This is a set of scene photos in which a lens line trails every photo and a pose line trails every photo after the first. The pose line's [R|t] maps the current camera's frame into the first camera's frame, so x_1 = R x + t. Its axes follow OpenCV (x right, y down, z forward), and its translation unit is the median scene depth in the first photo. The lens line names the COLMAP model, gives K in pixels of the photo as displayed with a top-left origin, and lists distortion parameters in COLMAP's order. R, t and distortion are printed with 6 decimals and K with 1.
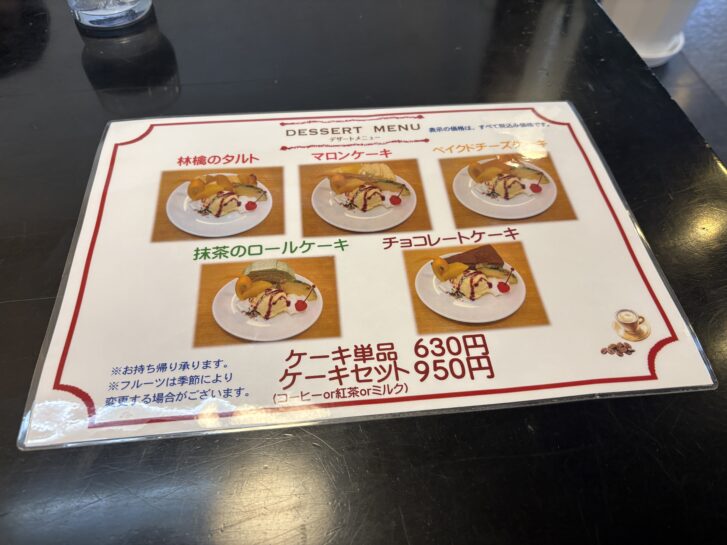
lens RADIAL K [[551.2, 0, 363.8], [0, 551.2, 271.6], [0, 0, 1]] dist [0.013655, -0.019388]
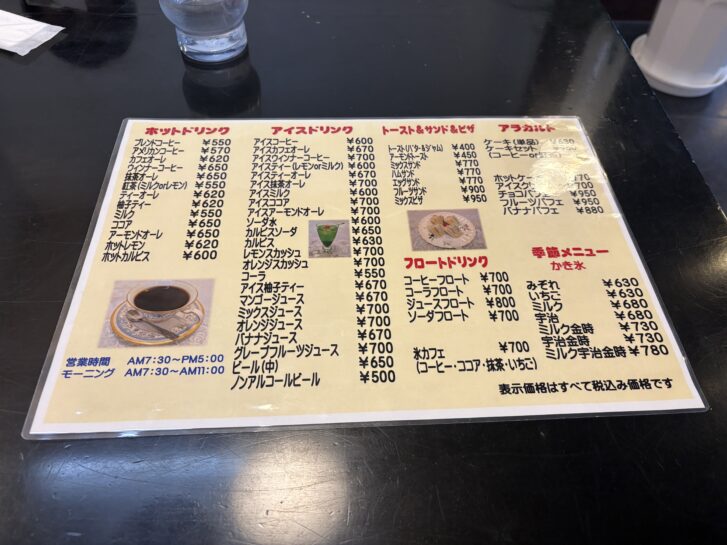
lens RADIAL K [[551.2, 0, 364.1], [0, 551.2, 273.2], [0, 0, 1]] dist [0.013655, -0.019388]
pose [[0.995580, 0.082884, -0.044177, -0.047956], [-0.082103, 0.996439, 0.019219, -0.045290], [0.045613, -0.015507, 0.998839, -0.165255]]
